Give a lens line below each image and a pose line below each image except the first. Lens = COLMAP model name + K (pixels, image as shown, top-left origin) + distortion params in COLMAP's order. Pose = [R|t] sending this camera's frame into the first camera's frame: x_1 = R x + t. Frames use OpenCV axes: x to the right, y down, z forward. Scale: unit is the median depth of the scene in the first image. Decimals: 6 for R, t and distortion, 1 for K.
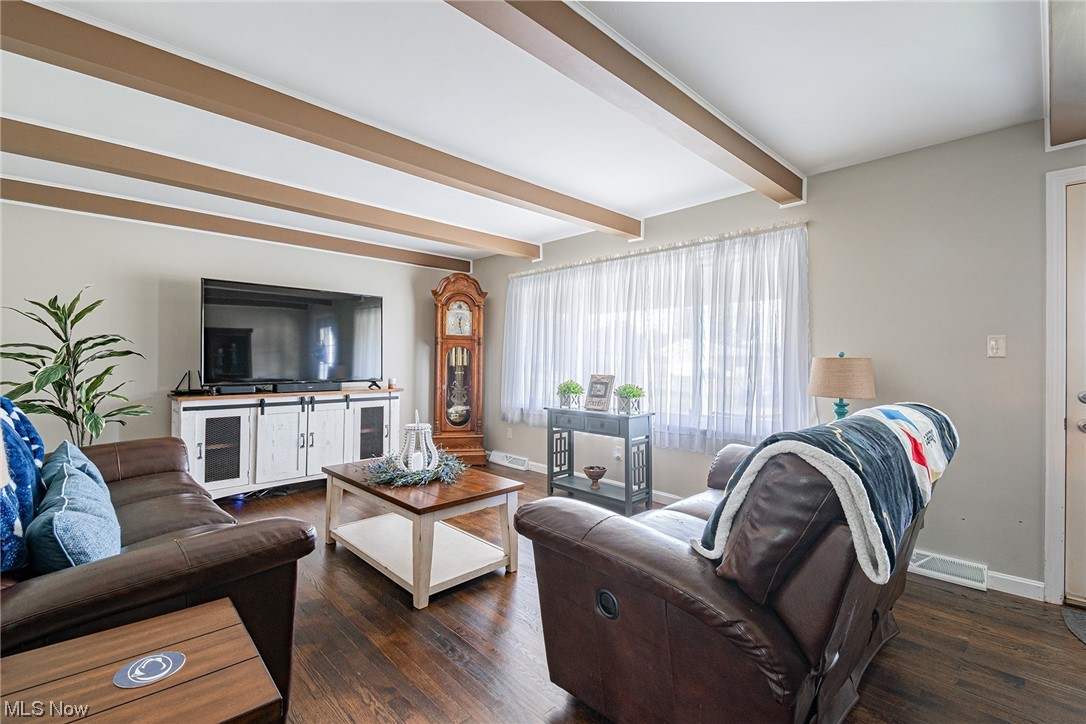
lens RADIAL K [[485.3, 0, 545.5], [0, 485.3, 364.7], [0, 0, 1]] dist [0.018380, -0.022695]
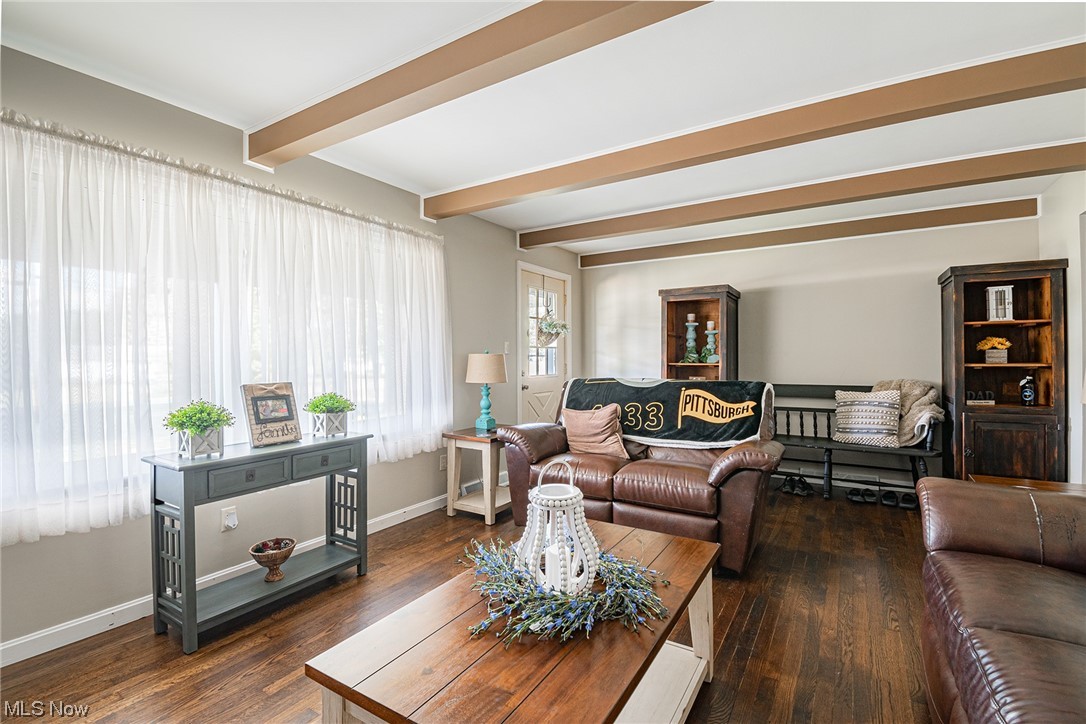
lens RADIAL K [[490.3, 0, 543.8], [0, 490.3, 343.1], [0, 0, 1]] dist [-0.000818, -0.014078]
pose [[-0.252352, 0.001357, 0.967635, -0.815313], [-0.000103, 0.999999, -0.001429, -0.040418], [-0.967635, -0.000460, -0.252352, 1.243309]]
